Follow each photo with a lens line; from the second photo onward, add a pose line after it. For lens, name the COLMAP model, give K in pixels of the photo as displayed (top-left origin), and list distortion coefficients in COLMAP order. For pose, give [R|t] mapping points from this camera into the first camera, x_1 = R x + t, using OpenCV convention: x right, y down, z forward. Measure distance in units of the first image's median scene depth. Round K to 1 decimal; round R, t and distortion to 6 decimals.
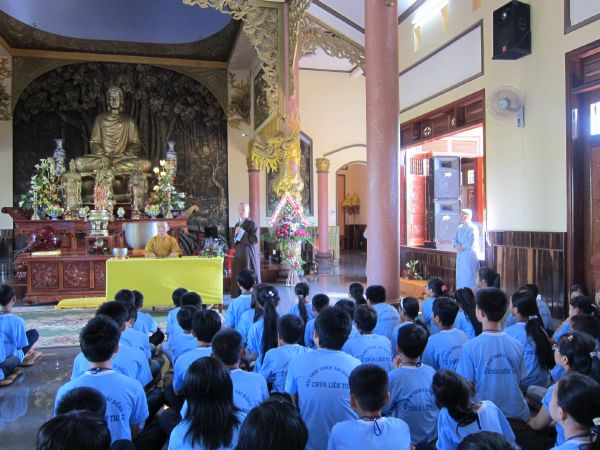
lens RADIAL K [[510.8, 0, 300.0], [0, 510.8, 225.0], [0, 0, 1]] dist [-0.043320, 0.005705]
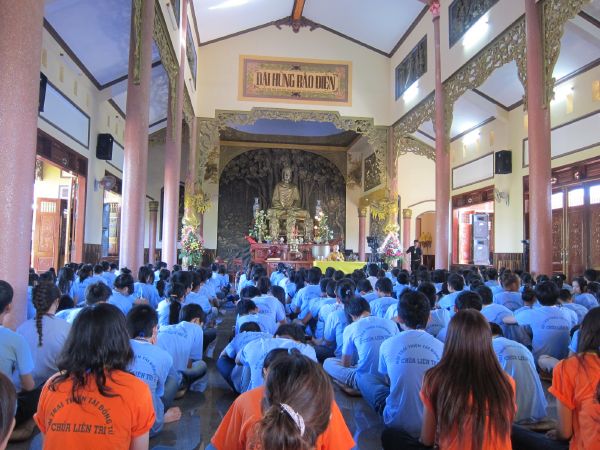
lens RADIAL K [[510.8, 0, 300.0], [0, 510.8, 225.0], [0, 0, 1]] dist [-0.043320, 0.005705]
pose [[0.990233, 0.021873, -0.137699, -0.082876], [-0.031129, 0.997372, -0.065428, 0.034918], [0.135906, 0.069075, 0.988311, -0.718800]]
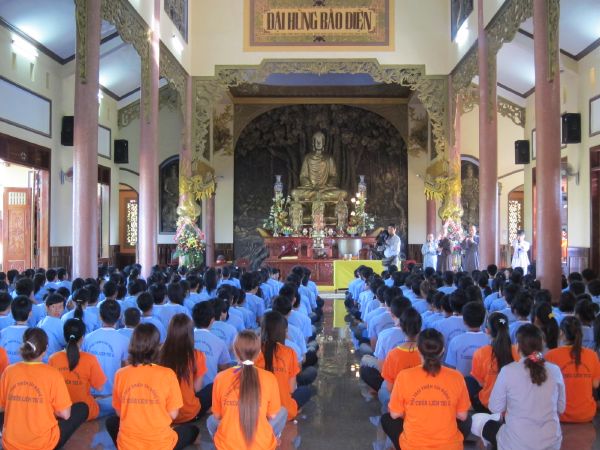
lens RADIAL K [[810.0, 0, 300.0], [0, 810.0, 225.0], [0, 0, 1]] dist [-0.089441, -0.020768]
pose [[0.960351, 0.006864, -0.278709, 0.165133], [-0.013489, 0.999670, -0.021859, 0.005665], [0.278467, 0.024751, 0.960127, -1.003487]]
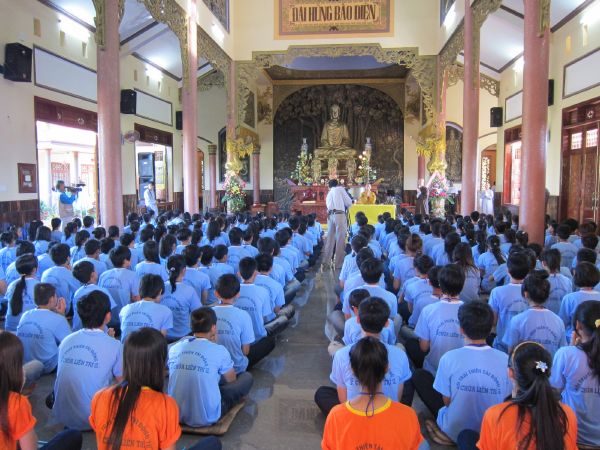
lens RADIAL K [[510.8, 0, 300.0], [0, 510.8, 225.0], [0, 0, 1]] dist [-0.043320, 0.005705]
pose [[0.937231, 0.036885, -0.346753, 0.126725], [-0.010635, 0.996951, 0.077305, -0.007668], [0.348547, -0.068765, 0.934765, -0.661905]]
